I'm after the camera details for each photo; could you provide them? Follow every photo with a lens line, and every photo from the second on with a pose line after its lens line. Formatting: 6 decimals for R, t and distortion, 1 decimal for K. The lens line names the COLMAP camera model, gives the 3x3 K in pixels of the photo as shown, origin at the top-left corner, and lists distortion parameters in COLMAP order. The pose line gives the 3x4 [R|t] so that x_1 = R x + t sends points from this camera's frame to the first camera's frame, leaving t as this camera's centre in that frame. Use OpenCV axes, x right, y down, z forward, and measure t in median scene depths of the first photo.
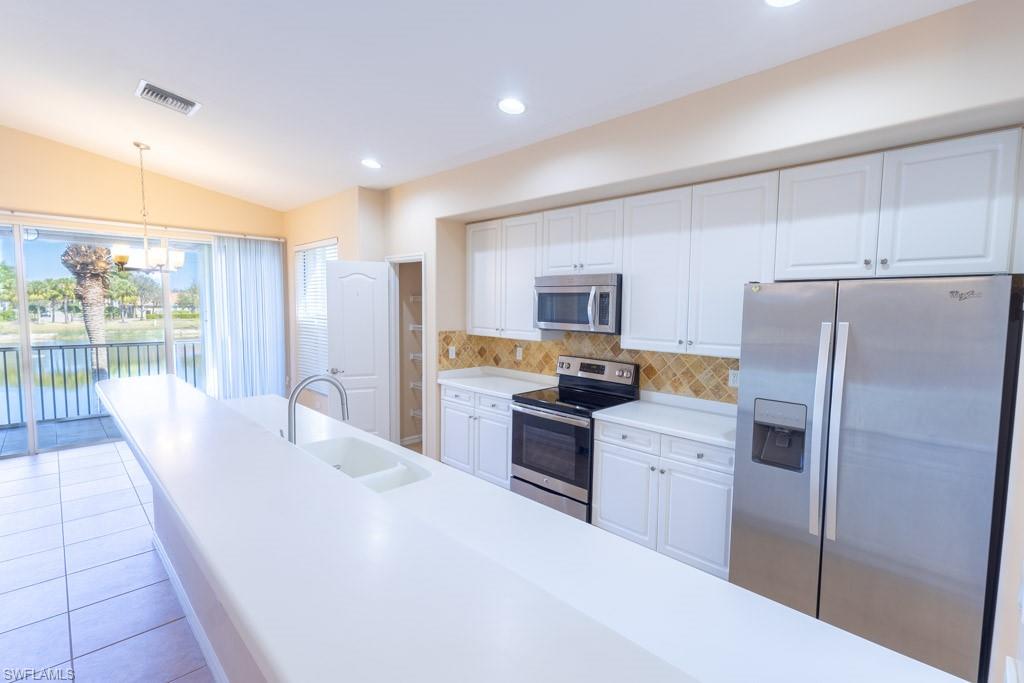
lens RADIAL K [[472.8, 0, 507.6], [0, 472.8, 342.8], [0, 0, 1]] dist [0.008160, 0.000547]
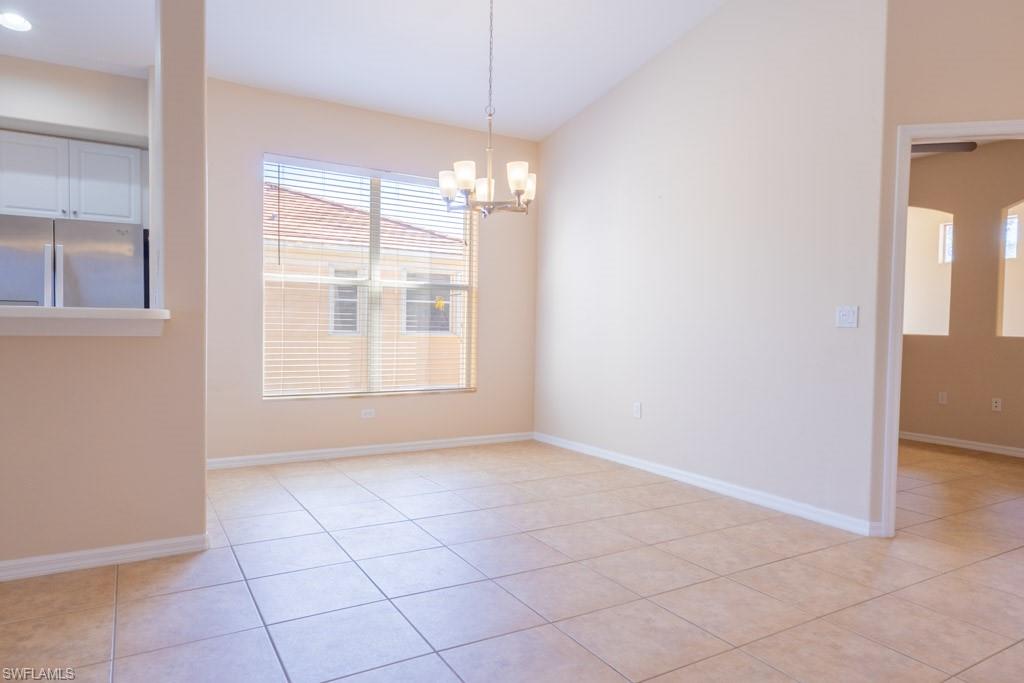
lens RADIAL K [[636.9, 0, 512.1], [0, 636.9, 340.2], [0, 0, 1]] dist [-0.000723, -0.001081]
pose [[0.244357, -0.031860, 0.969162, -0.824731], [0.057946, 0.998154, 0.018203, 0.272120], [-0.967952, 0.051711, 0.245752, -0.802167]]
